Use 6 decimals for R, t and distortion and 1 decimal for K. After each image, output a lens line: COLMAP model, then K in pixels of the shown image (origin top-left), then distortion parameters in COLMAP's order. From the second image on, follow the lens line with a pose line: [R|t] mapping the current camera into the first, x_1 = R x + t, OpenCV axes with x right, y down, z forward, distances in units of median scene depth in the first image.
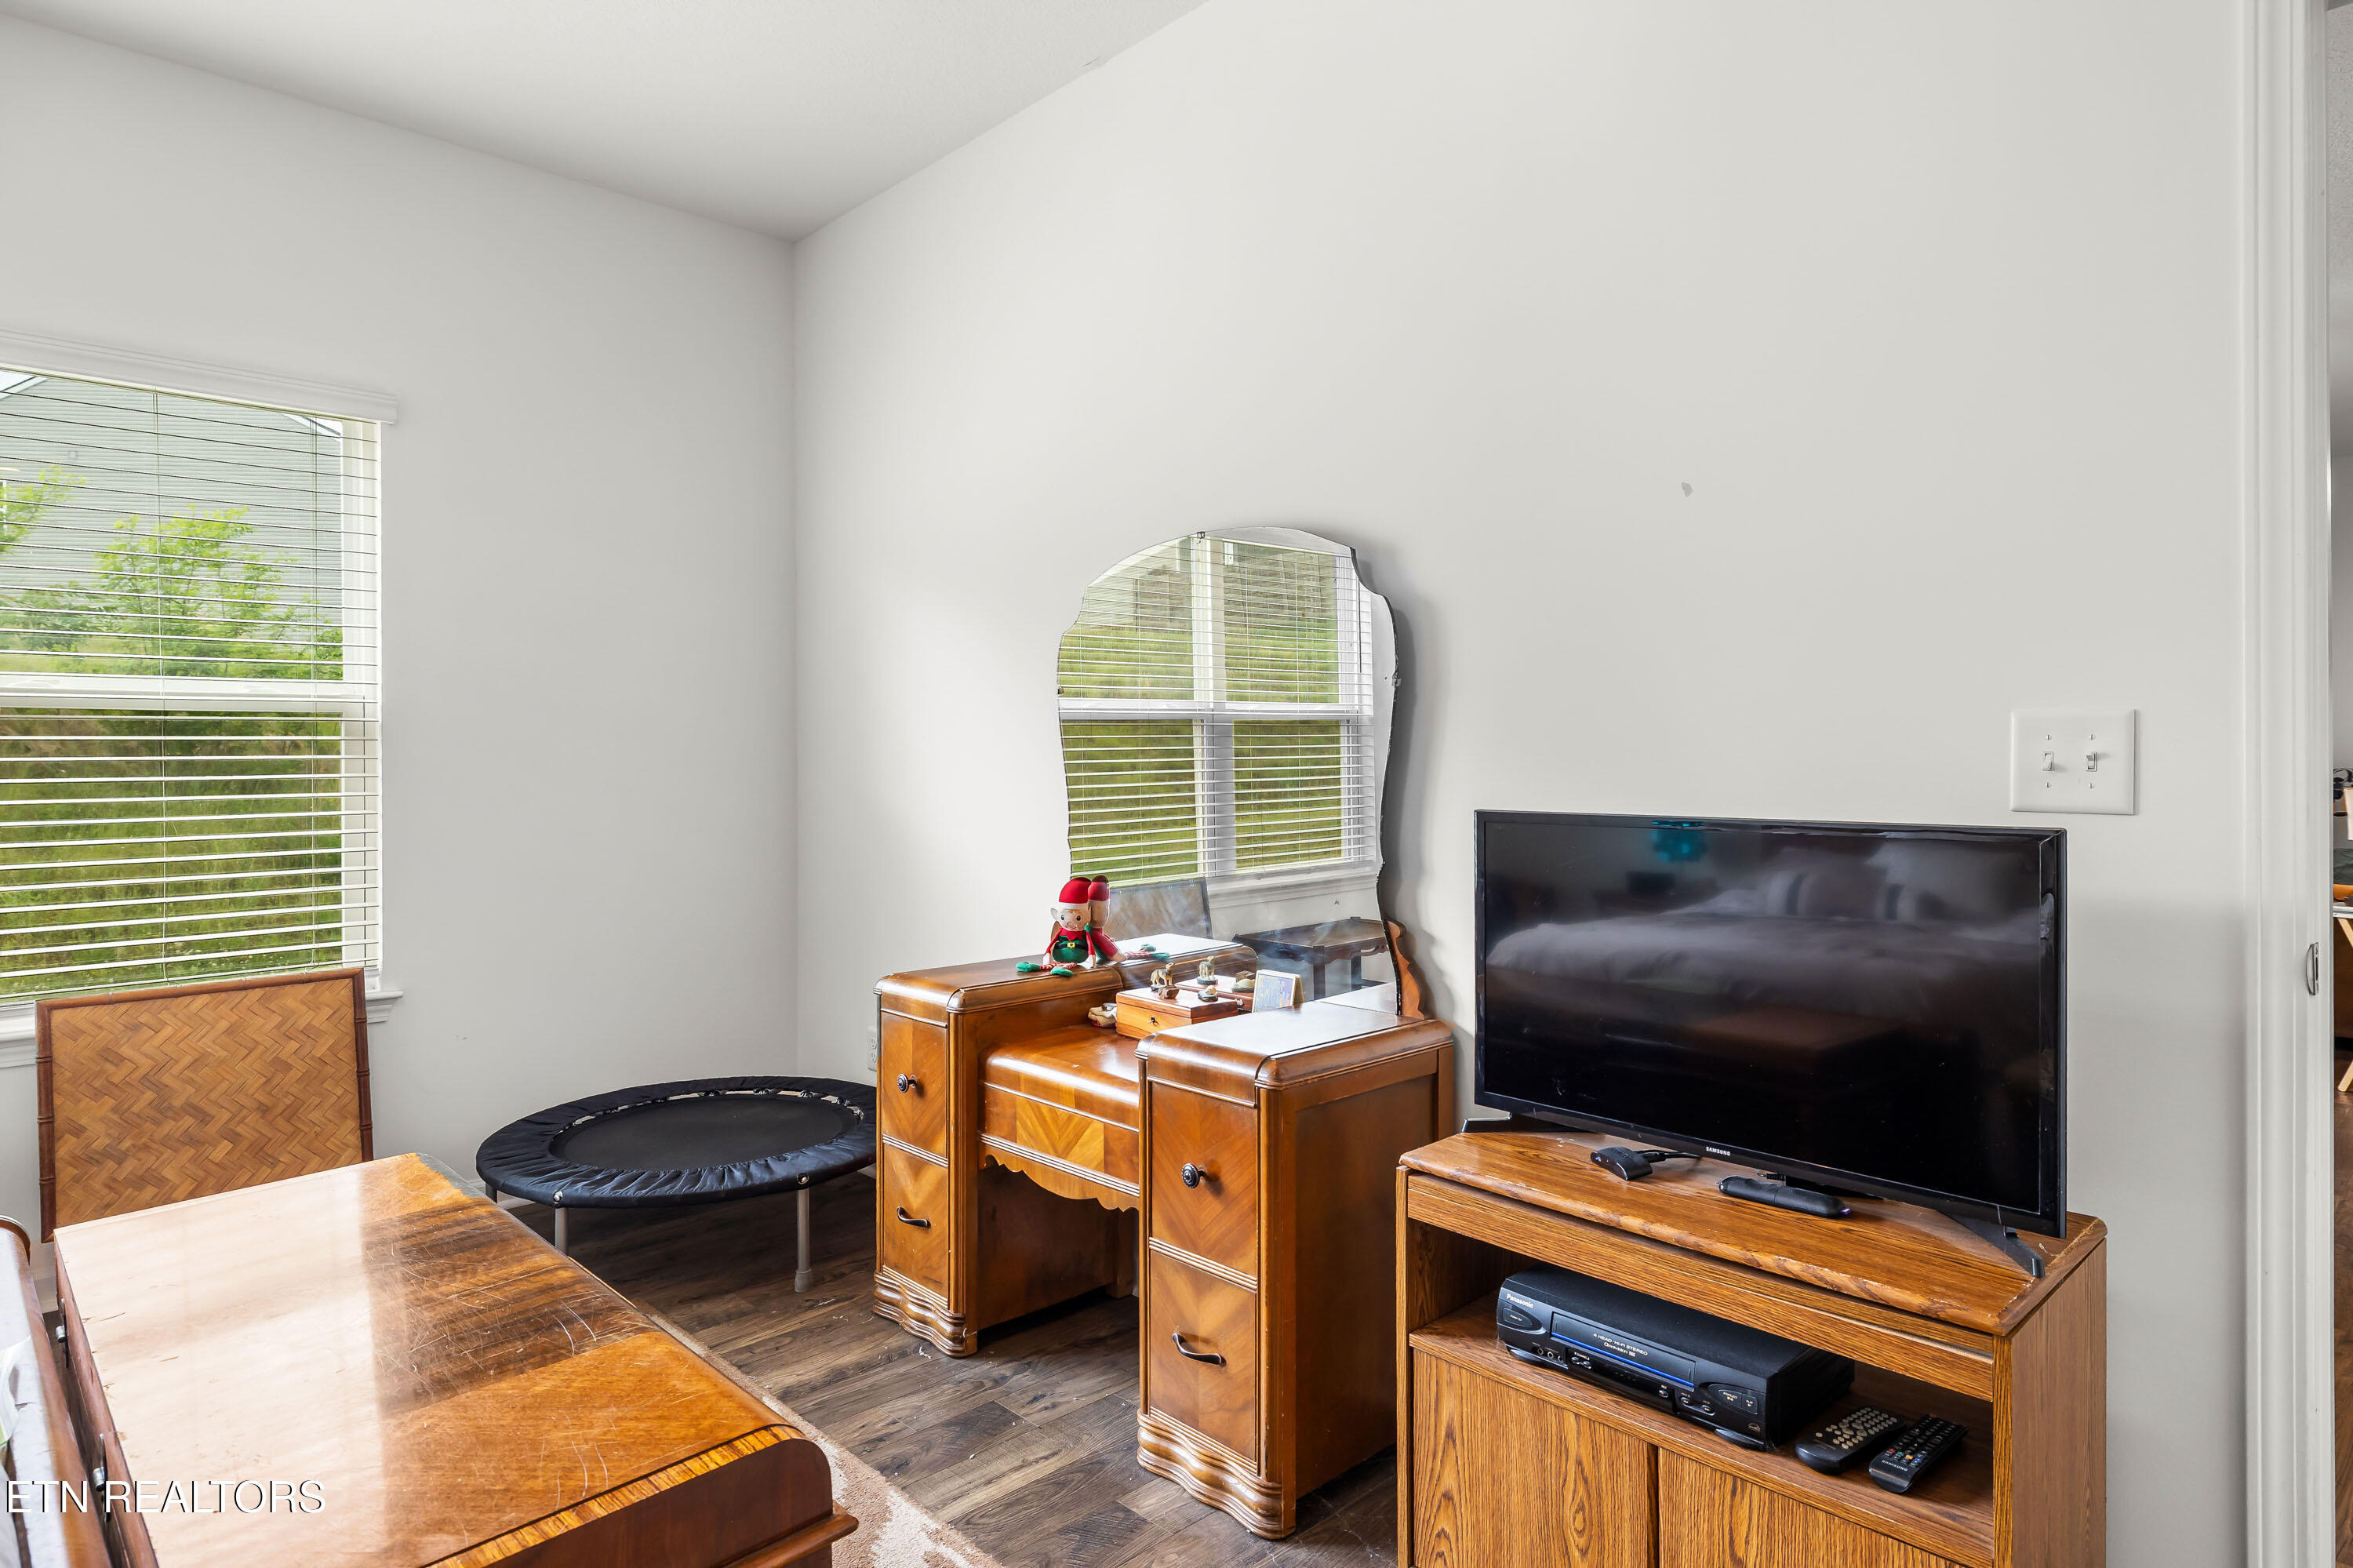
lens RADIAL K [[1270.2, 0, 1160.9], [0, 1270.2, 761.5], [0, 0, 1]] dist [-0.005400, 0.003597]
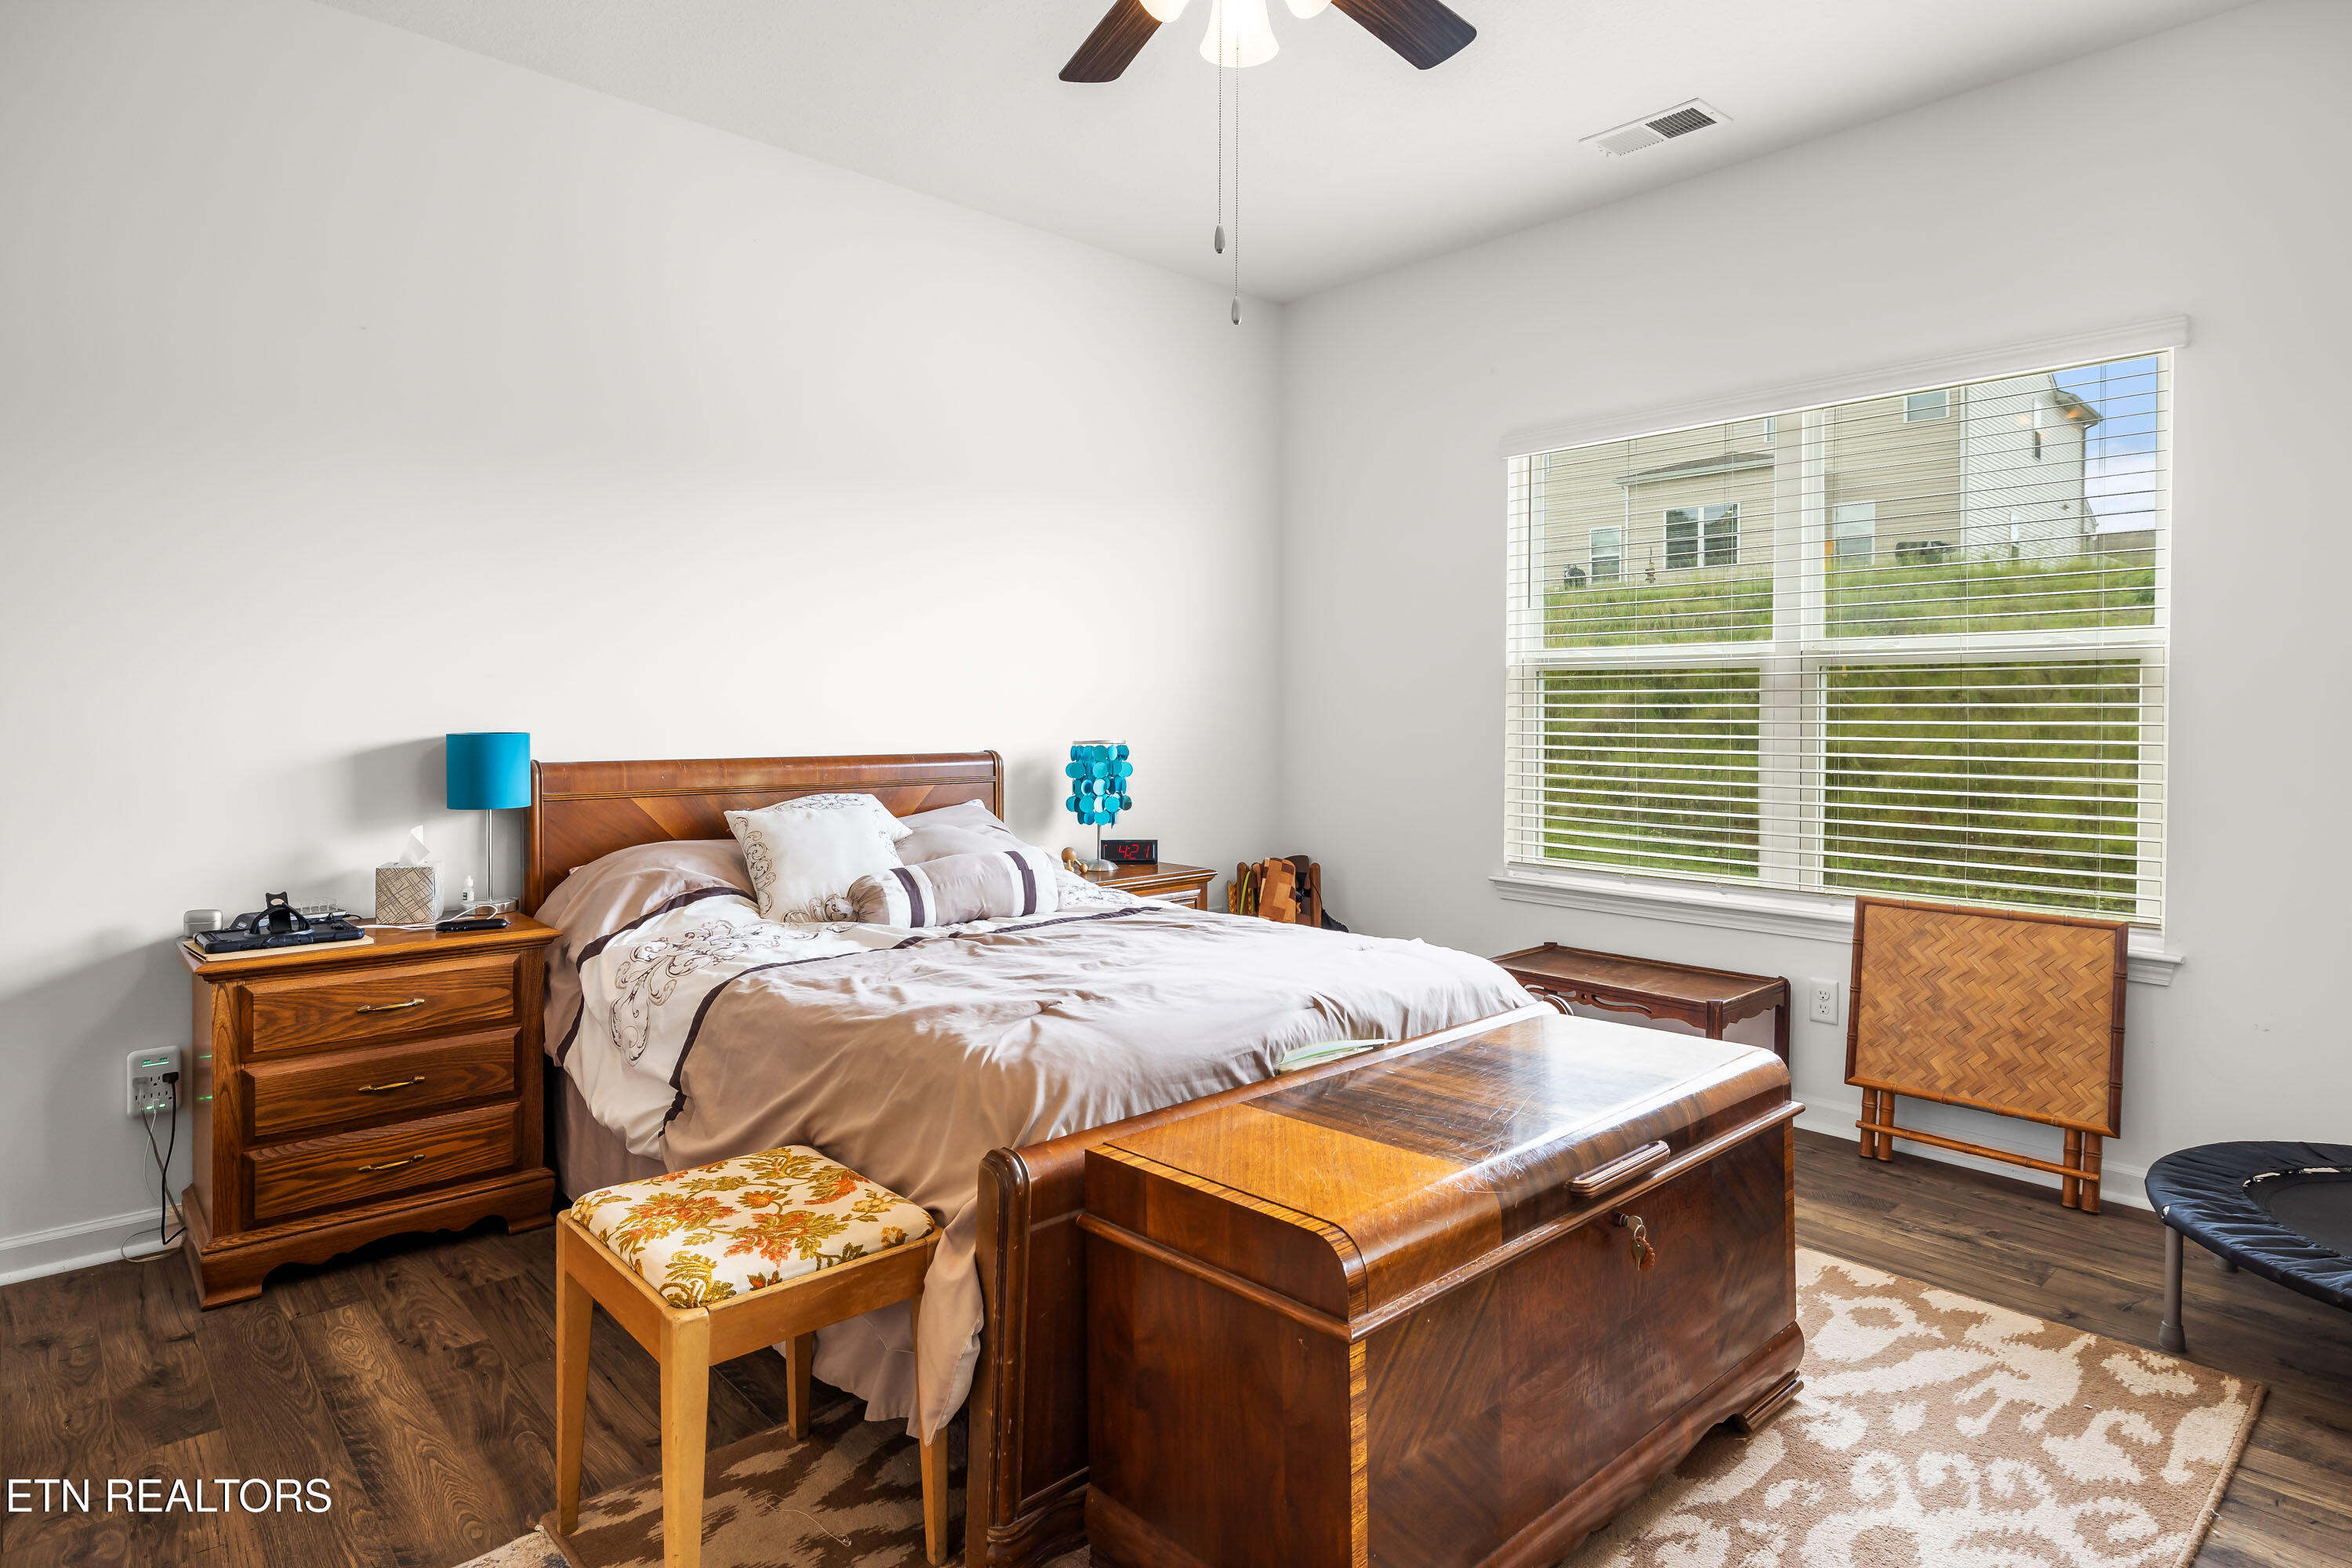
lens RADIAL K [[1269.6, 0, 1203.0], [0, 1269.6, 707.1], [0, 0, 1]] dist [-0.005400, 0.003597]
pose [[0.028958, 0.008867, -0.999541, 0.346099], [-0.007525, 0.999934, 0.008652, -0.005379], [0.999552, 0.007271, 0.029023, 0.291491]]
